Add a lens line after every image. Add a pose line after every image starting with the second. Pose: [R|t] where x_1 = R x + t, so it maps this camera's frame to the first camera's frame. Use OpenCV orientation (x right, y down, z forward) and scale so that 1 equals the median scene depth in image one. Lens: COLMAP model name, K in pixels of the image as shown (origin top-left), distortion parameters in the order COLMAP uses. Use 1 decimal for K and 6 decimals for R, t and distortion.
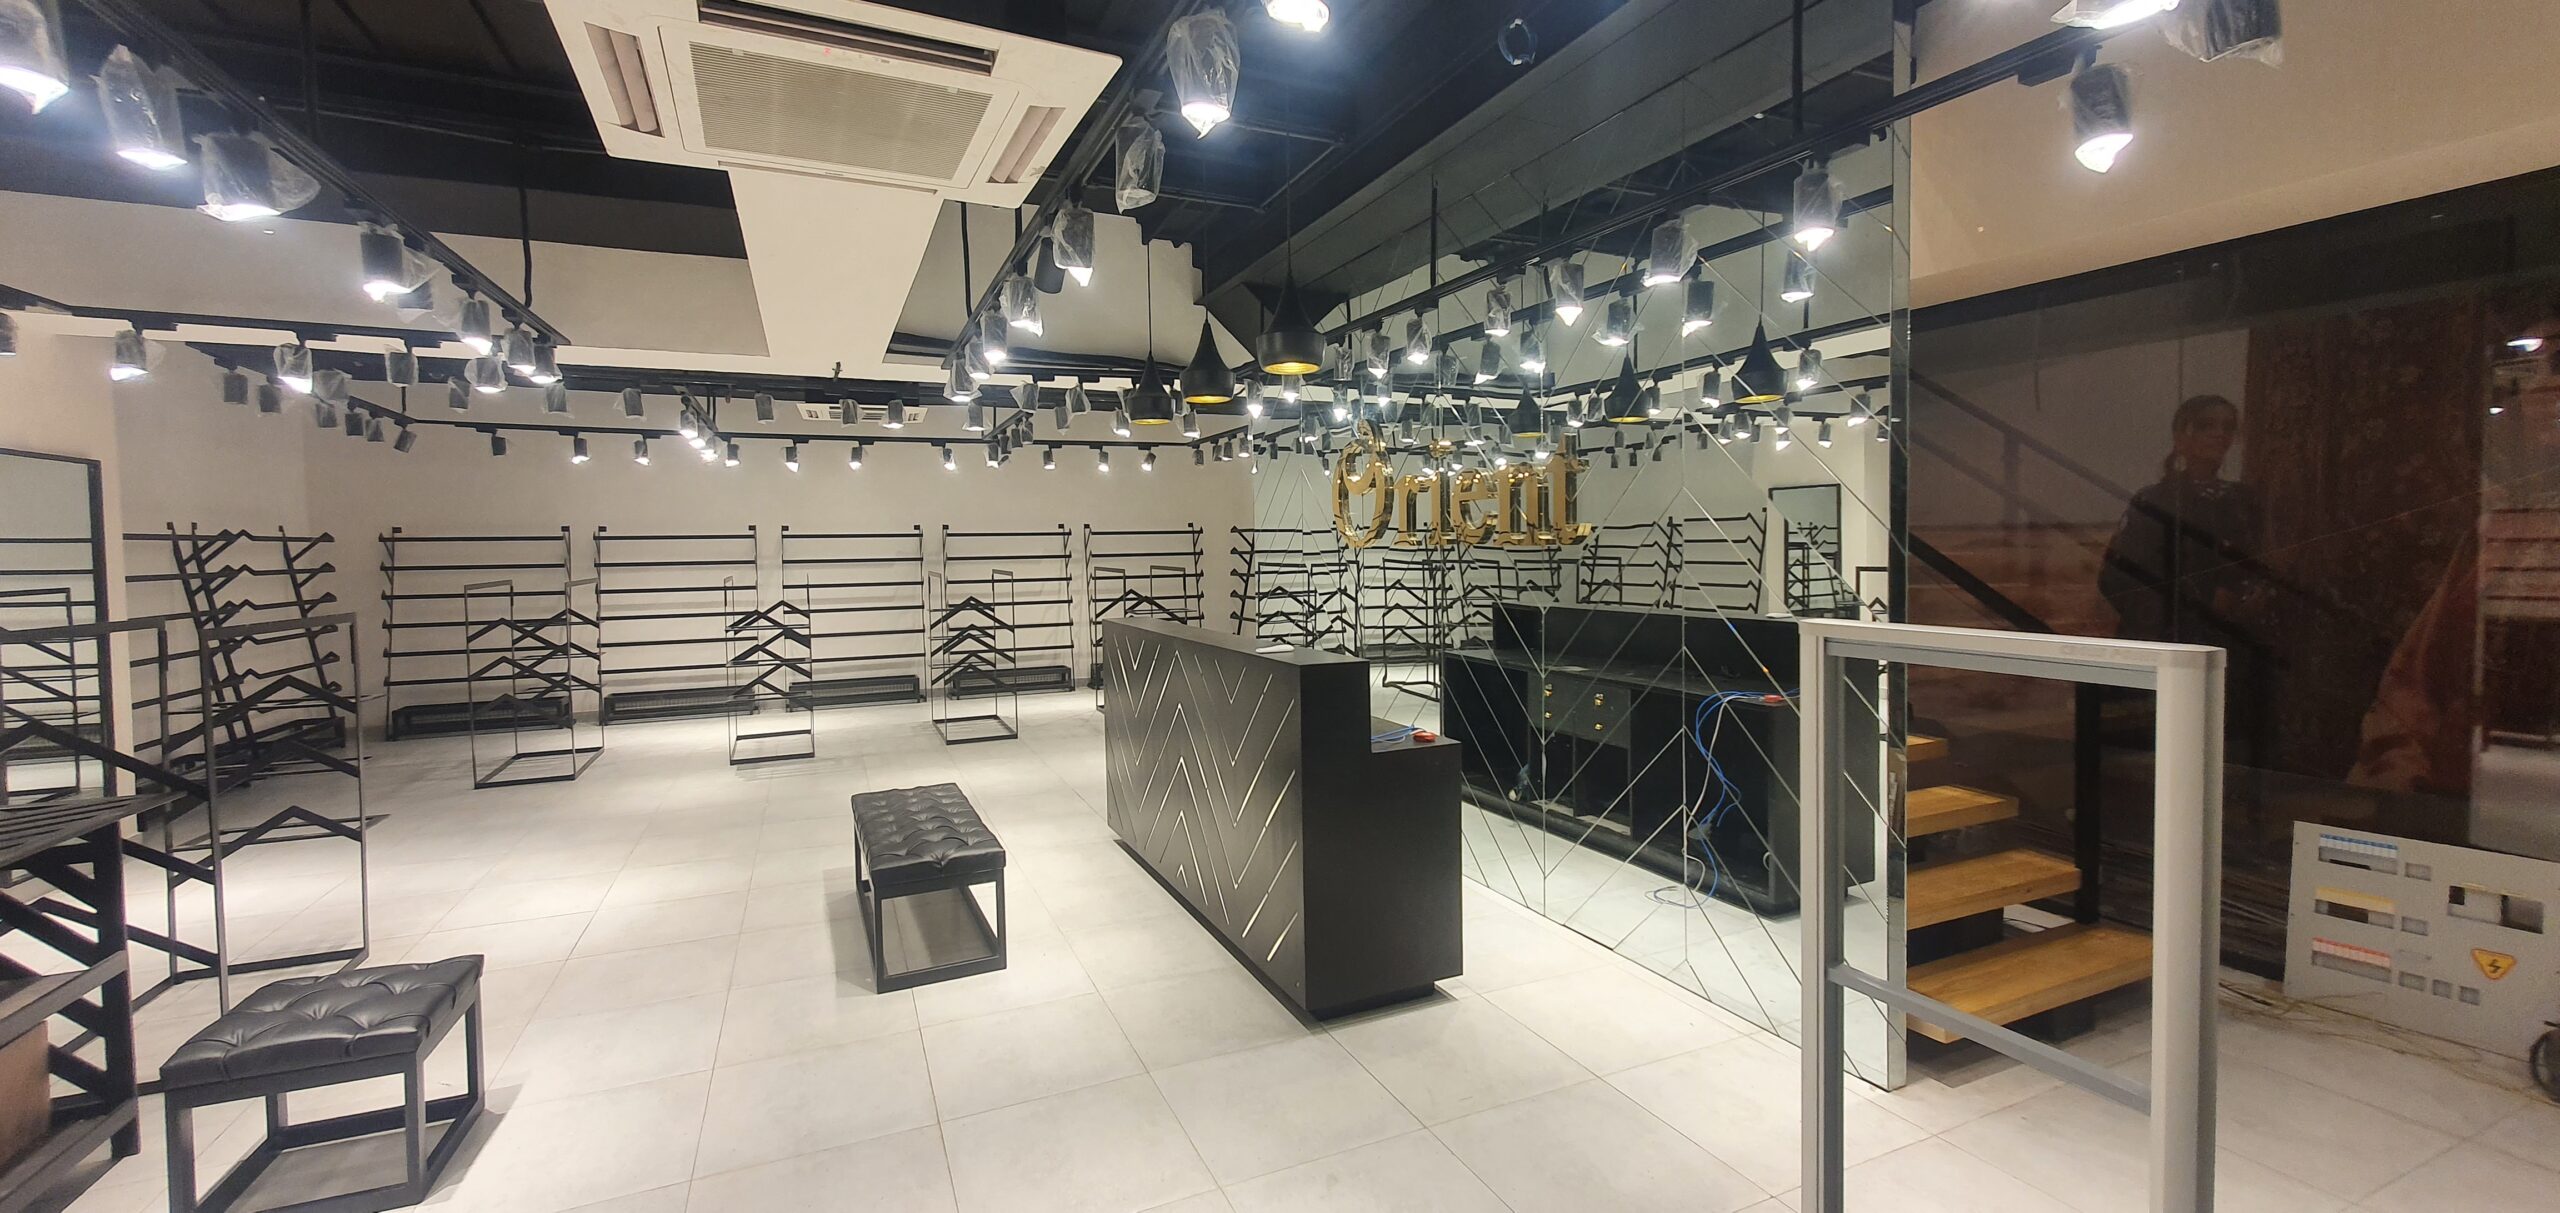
lens RADIAL K [[1017.0, 0, 1274.8], [0, 1017.0, 572.2], [0, 0, 1]] dist [0.006123, 0.000138]
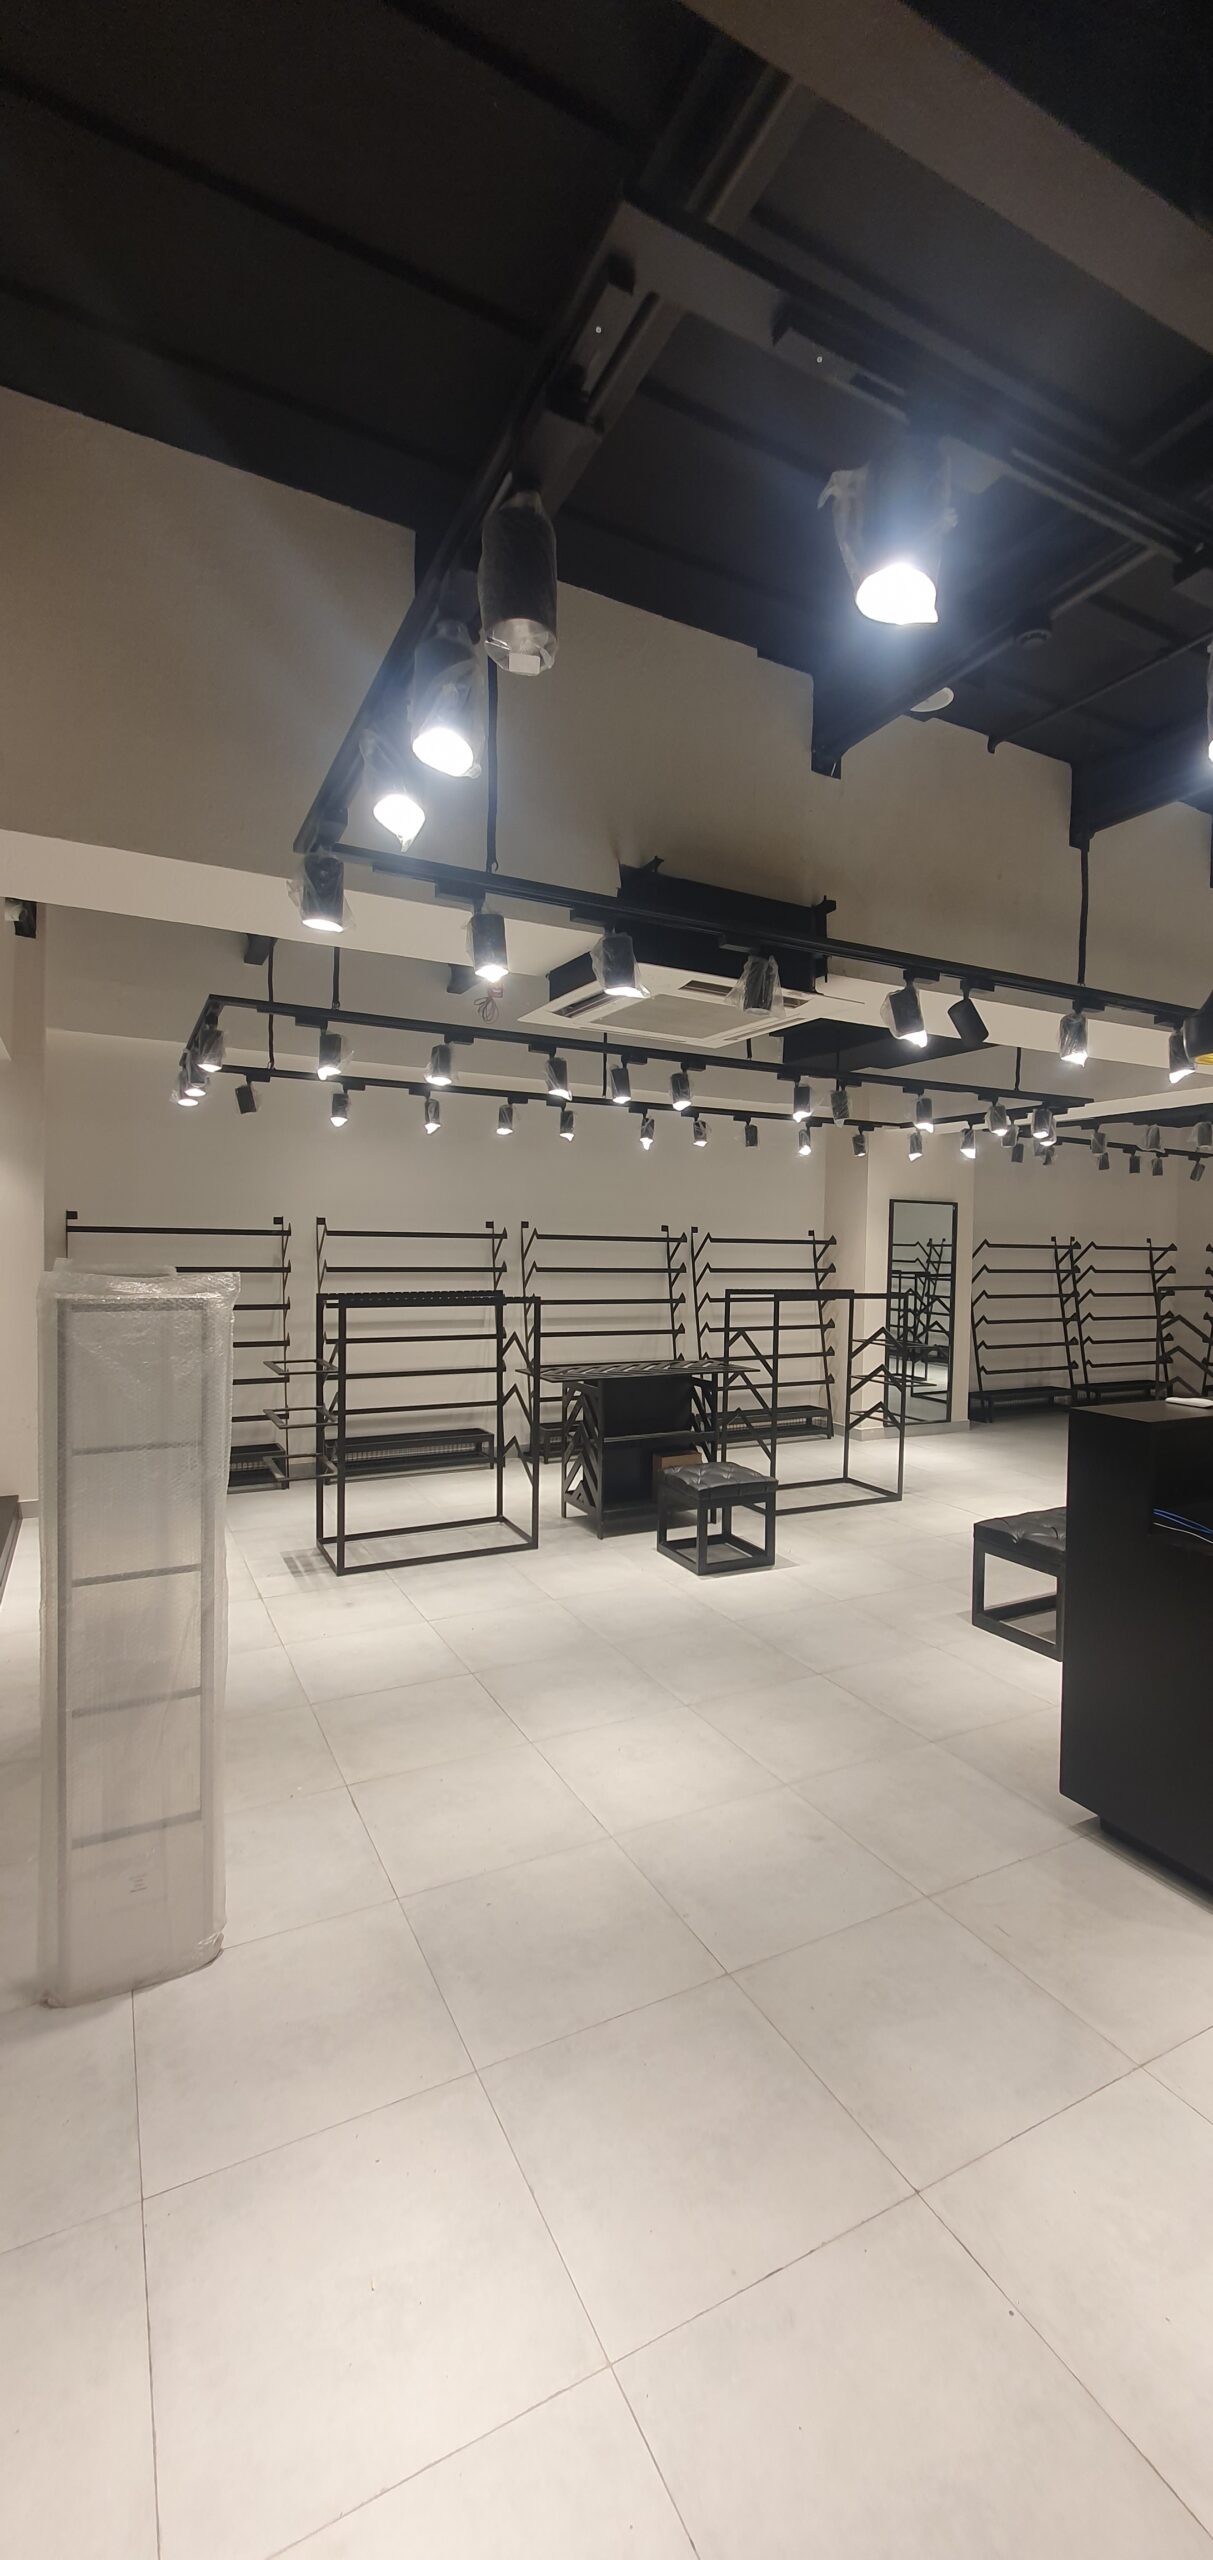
lens RADIAL K [[1012.0, 0, 638.9], [0, 1012.0, 1270.5], [0, 0, 1]] dist [0.006562, -0.003867]
pose [[0.067685, 0.038333, -0.996970, 0.458855], [-0.047155, 0.998268, 0.035181, -0.022813], [0.996592, 0.044631, 0.069375, 0.285002]]
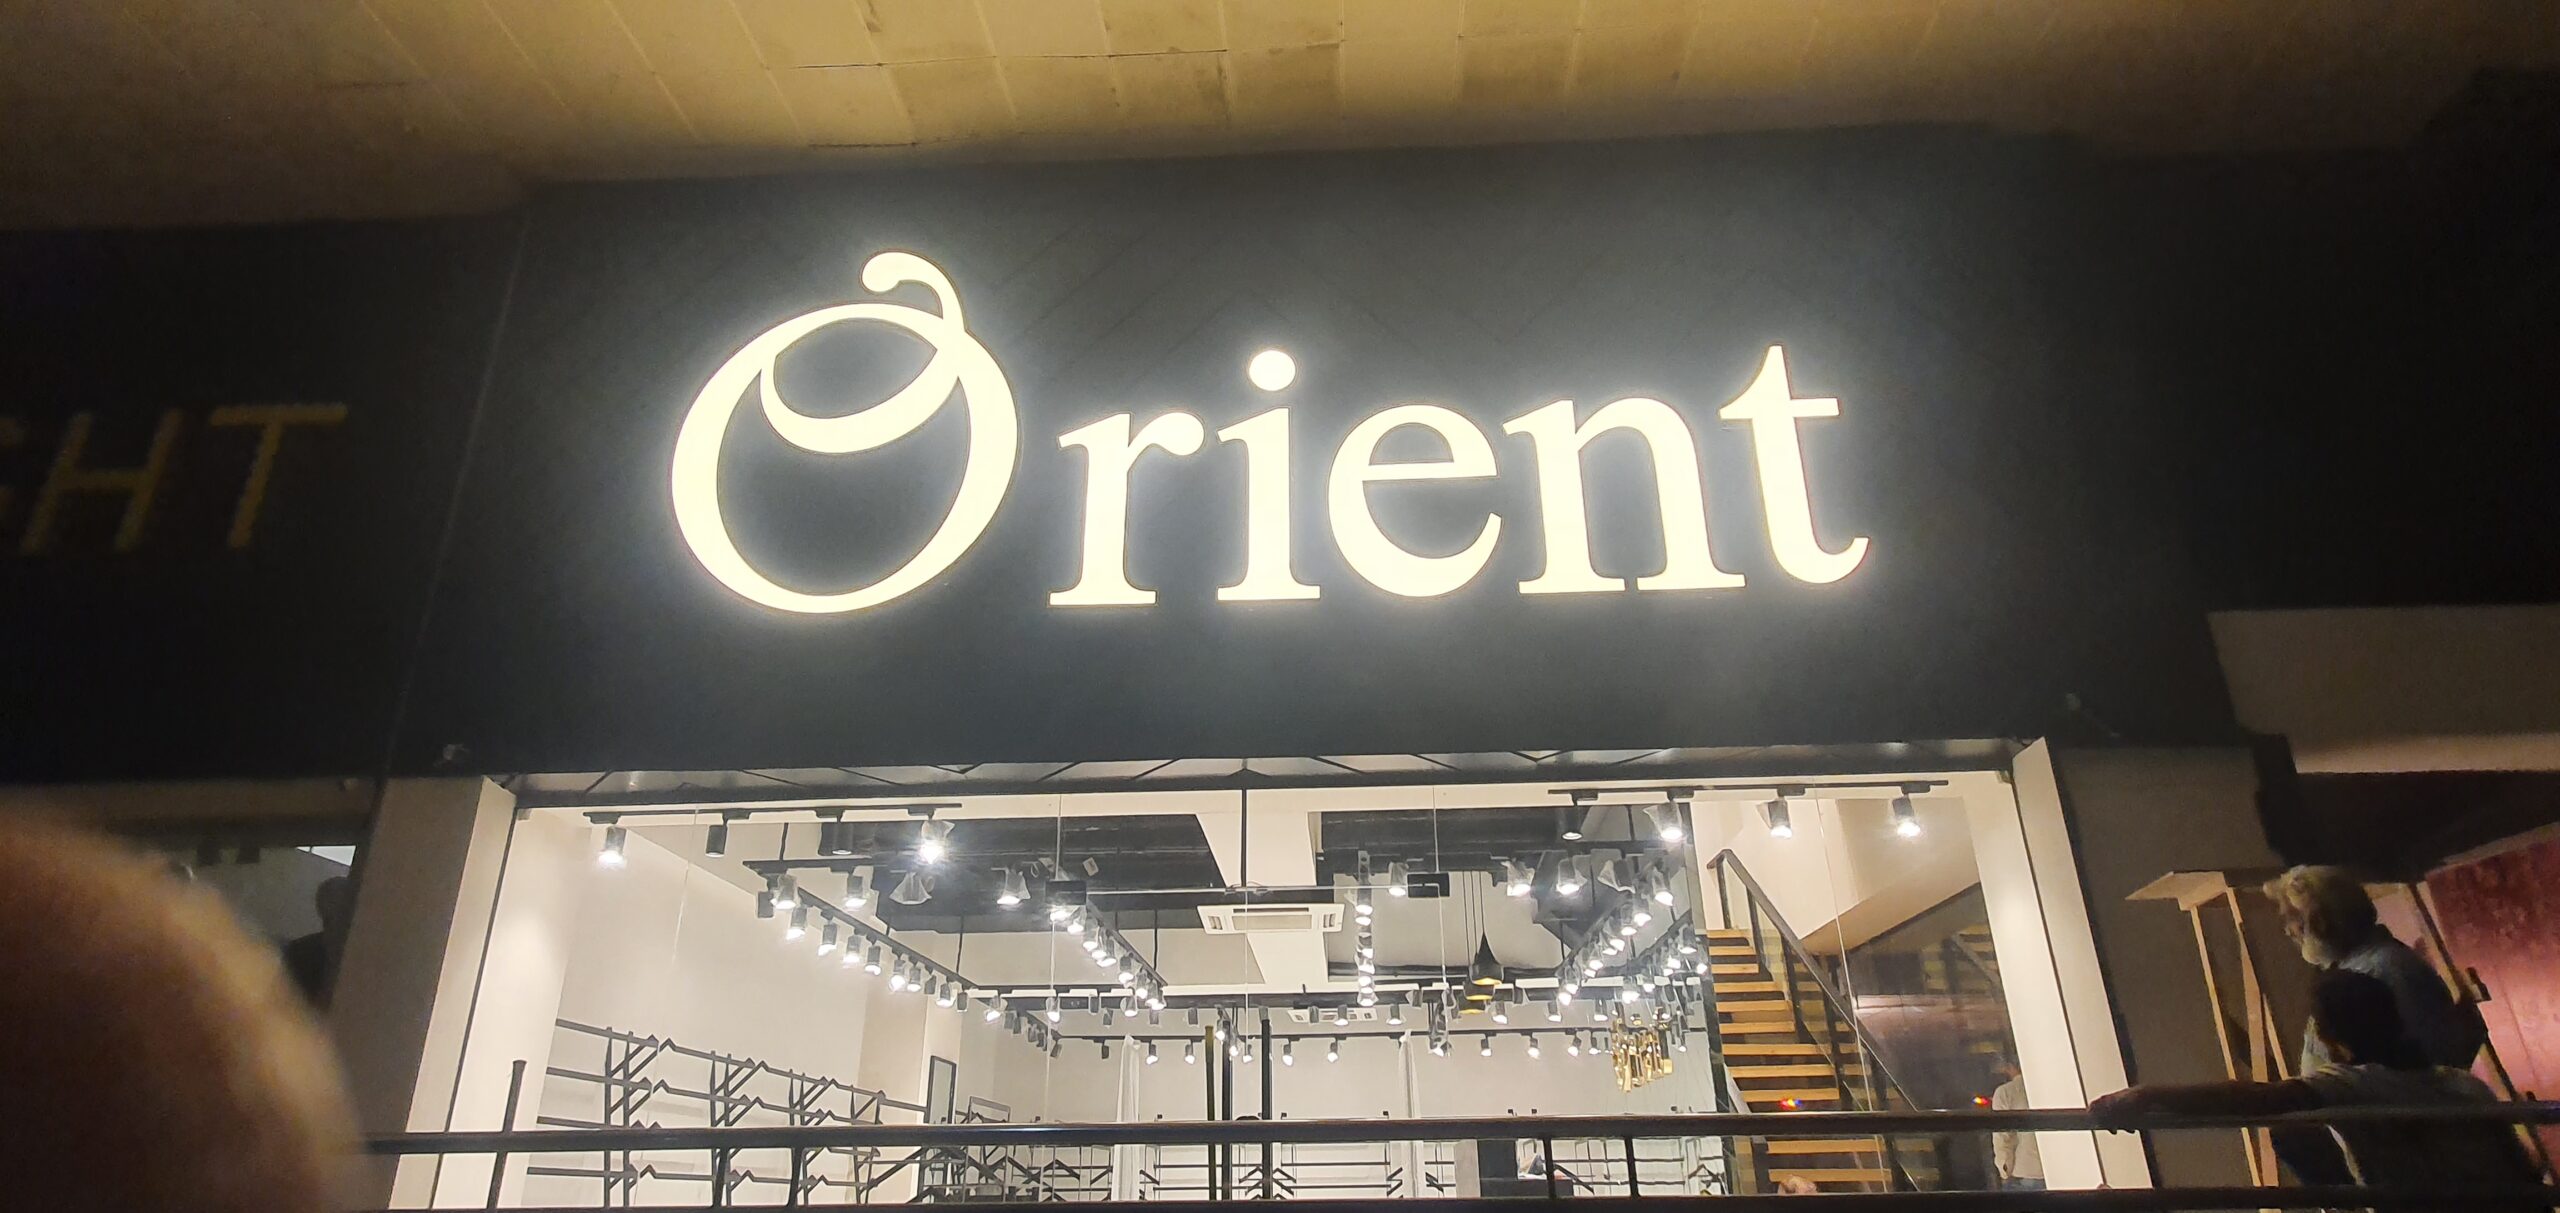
lens RADIAL K [[1419.8, 0, 1278.4], [0, 1419.8, 578.5], [0, 0, 1]] dist [0.012955, -0.000761]
pose [[0.890143, -0.181993, -0.417761, 0.567916], [-0.014090, 0.905351, -0.424429, 0.162410], [0.455464, 0.383689, 0.803328, -1.029018]]
